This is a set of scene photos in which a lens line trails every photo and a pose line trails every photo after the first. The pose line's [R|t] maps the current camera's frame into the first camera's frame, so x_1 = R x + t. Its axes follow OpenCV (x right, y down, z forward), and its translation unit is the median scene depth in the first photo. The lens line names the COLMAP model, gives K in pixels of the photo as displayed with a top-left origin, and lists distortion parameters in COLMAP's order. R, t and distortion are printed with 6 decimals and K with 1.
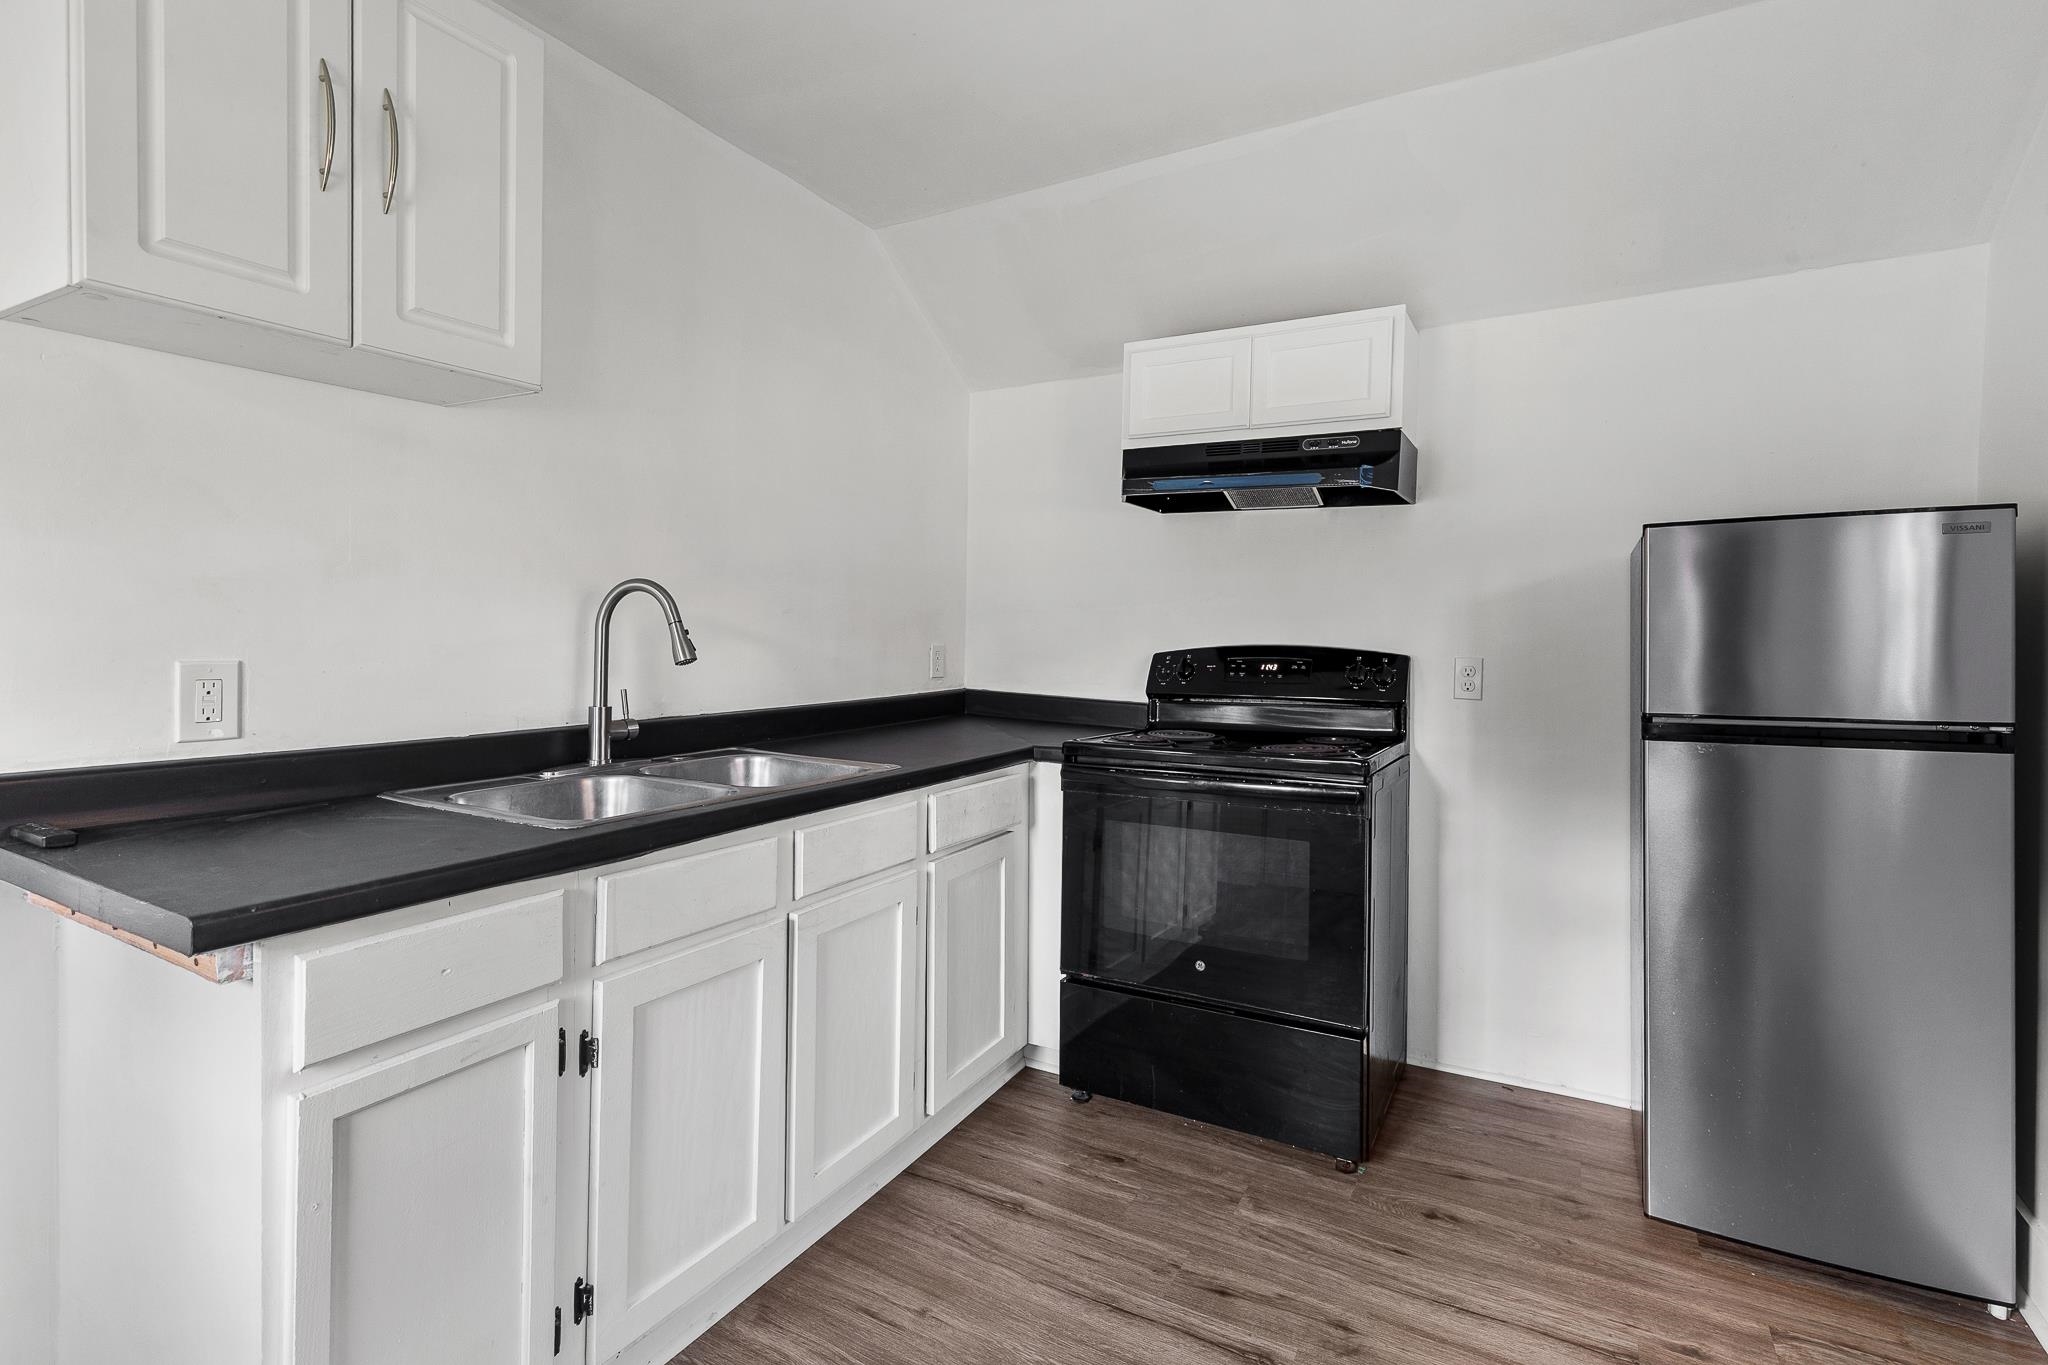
lens RADIAL K [[954.6, 0, 972.4], [0, 954.6, 662.2], [0, 0, 1]] dist [0.006292, -0.000882]
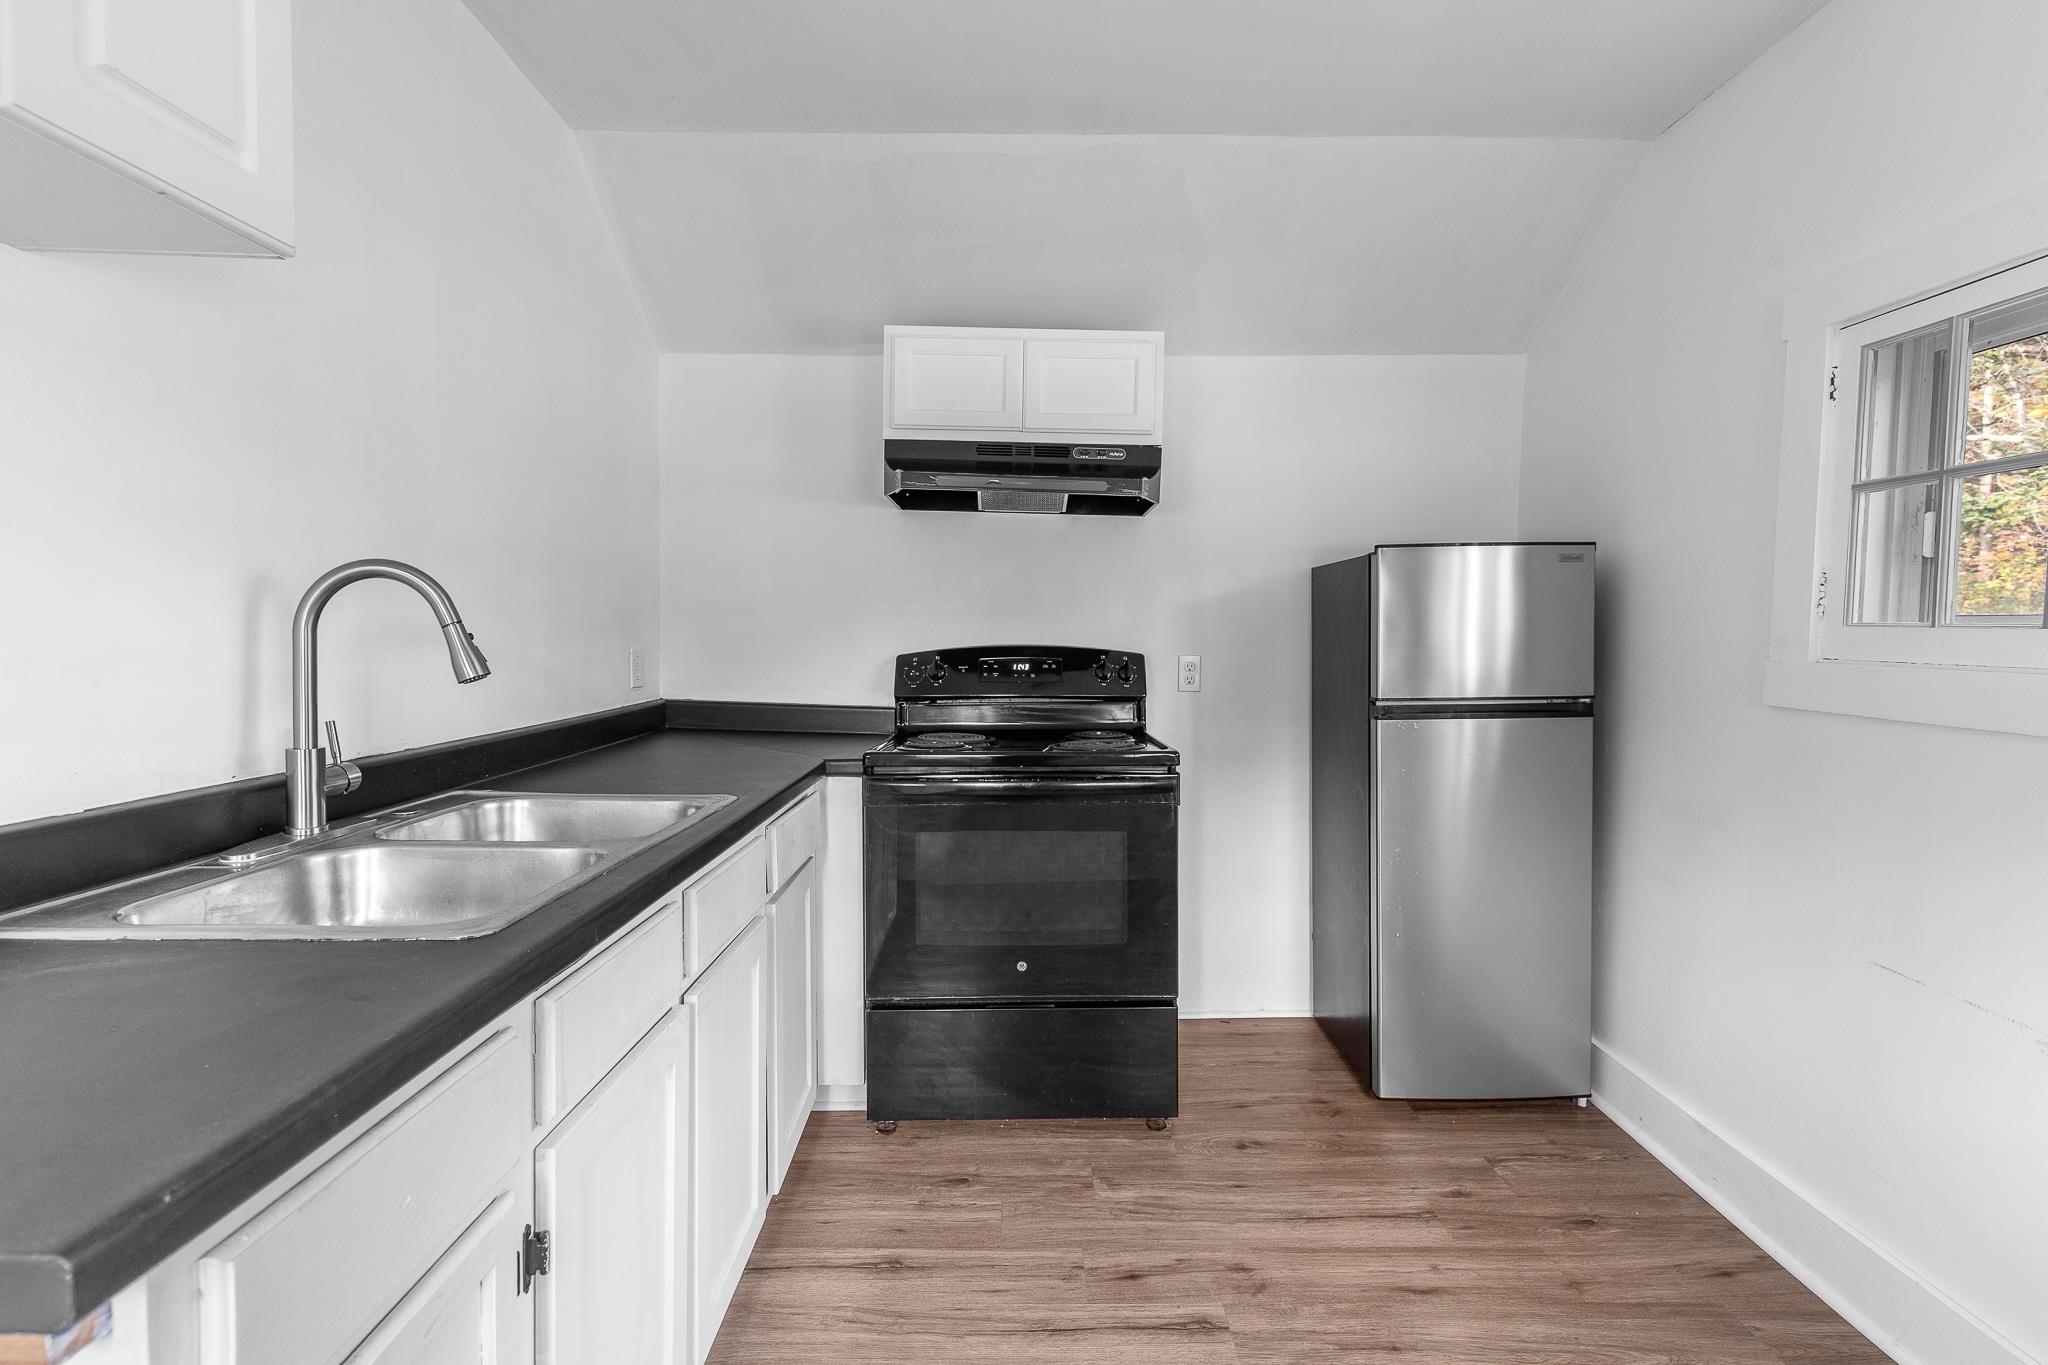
lens RADIAL K [[954.6, 0, 1016.3], [0, 954.6, 688.0], [0, 0, 1]] dist [0.006292, -0.000882]
pose [[0.858841, -0.032574, 0.511206, -0.303056], [0.017931, 0.999276, 0.033550, -0.009172], [-0.511929, -0.019648, 0.858803, 0.166587]]
